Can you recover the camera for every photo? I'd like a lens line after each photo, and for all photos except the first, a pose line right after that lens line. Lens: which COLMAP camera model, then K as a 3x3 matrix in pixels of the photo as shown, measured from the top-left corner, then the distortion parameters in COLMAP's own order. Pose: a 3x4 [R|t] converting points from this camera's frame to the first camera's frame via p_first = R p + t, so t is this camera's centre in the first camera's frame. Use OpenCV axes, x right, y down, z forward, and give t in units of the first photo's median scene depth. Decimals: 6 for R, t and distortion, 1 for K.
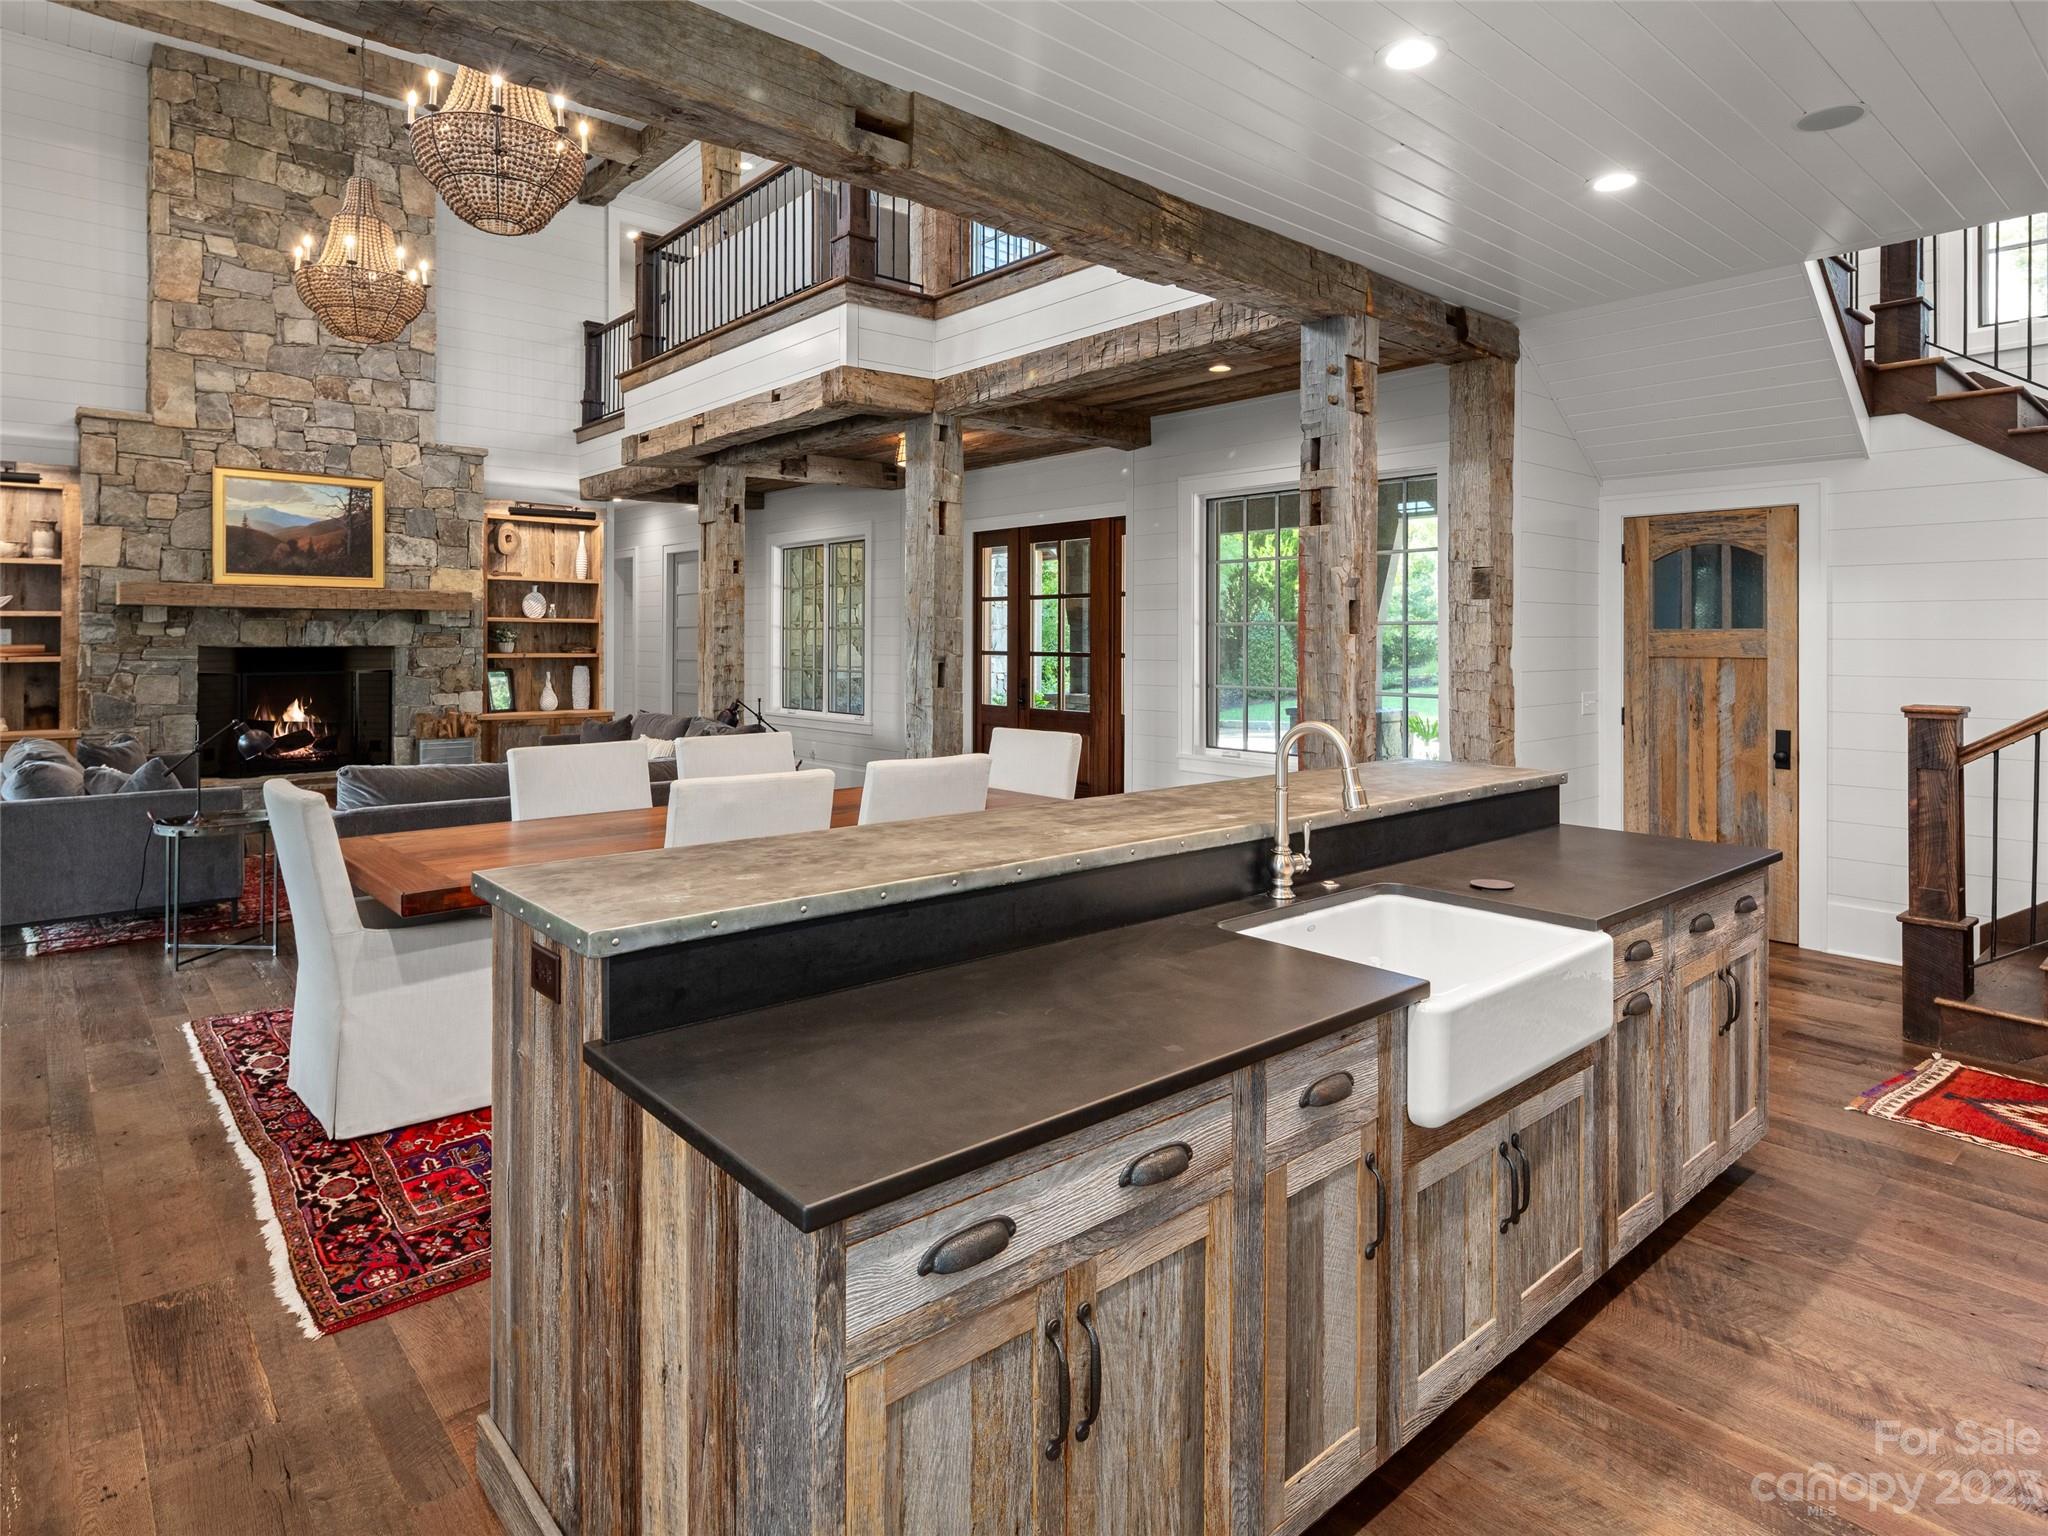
lens RADIAL K [[1132.9, 0, 1036.7], [0, 1132.9, 640.1], [0, 0, 1]] dist [0.010847, -0.009922]
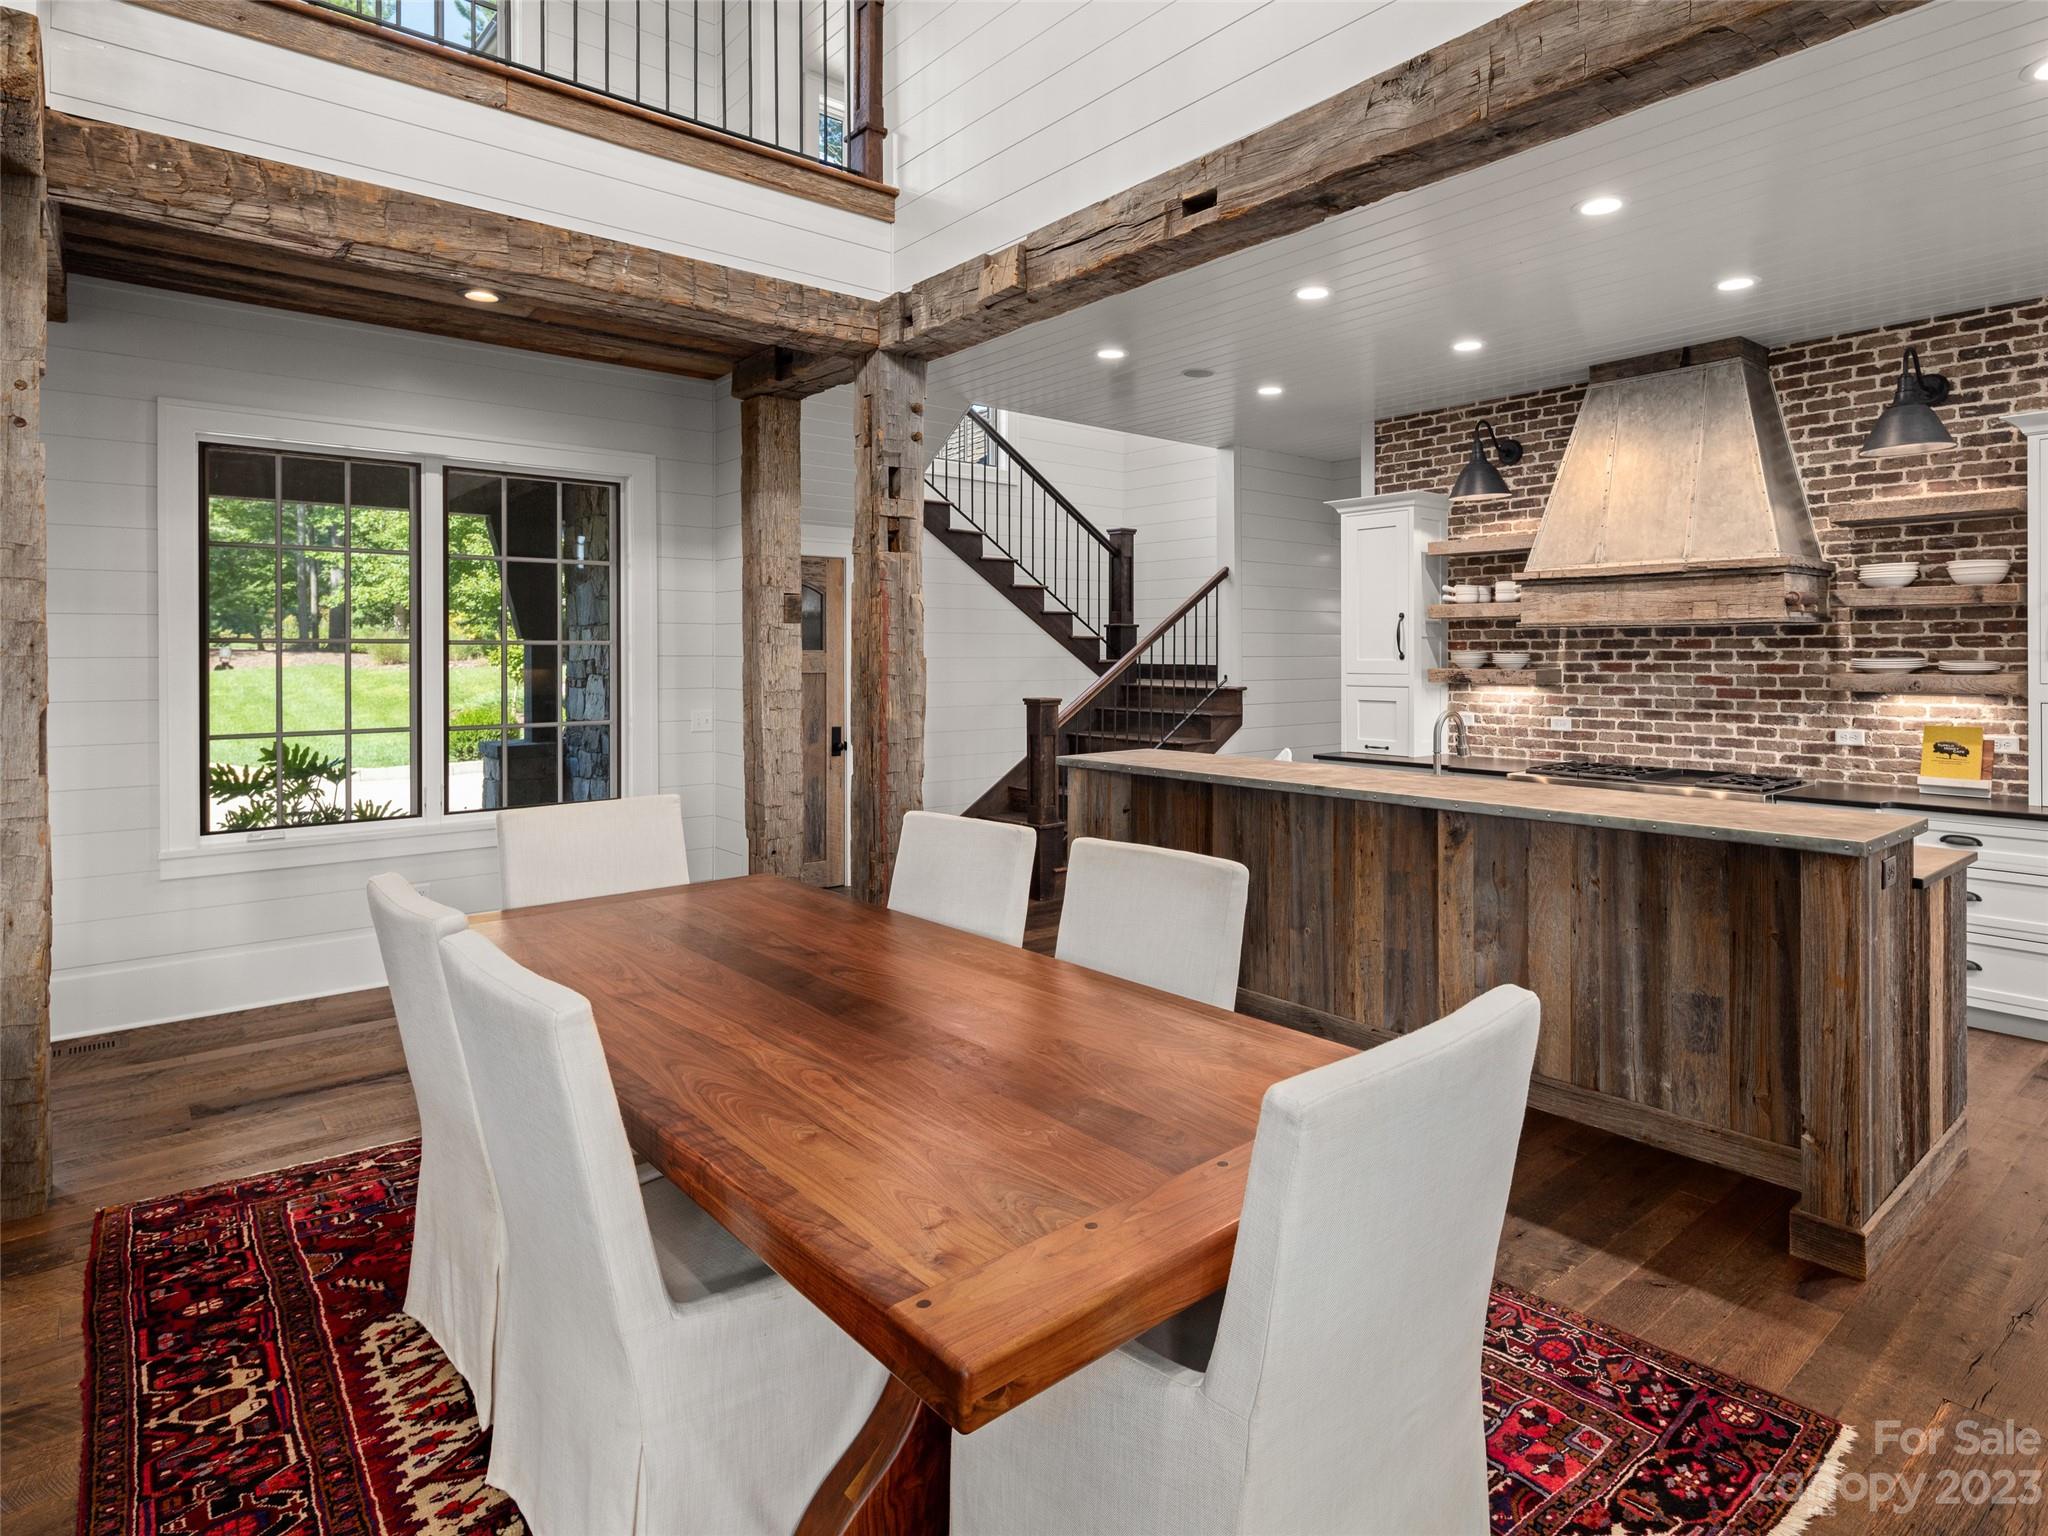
lens RADIAL K [[1132.9, 0, 1099.9], [0, 1132.9, 655.0], [0, 0, 1]] dist [0.010847, -0.009922]
pose [[-0.003010, -0.004559, 0.999985, -0.715284], [0.003121, 0.999985, 0.004569, -0.010254], [-0.999991, 0.003134, -0.002995, 0.741393]]
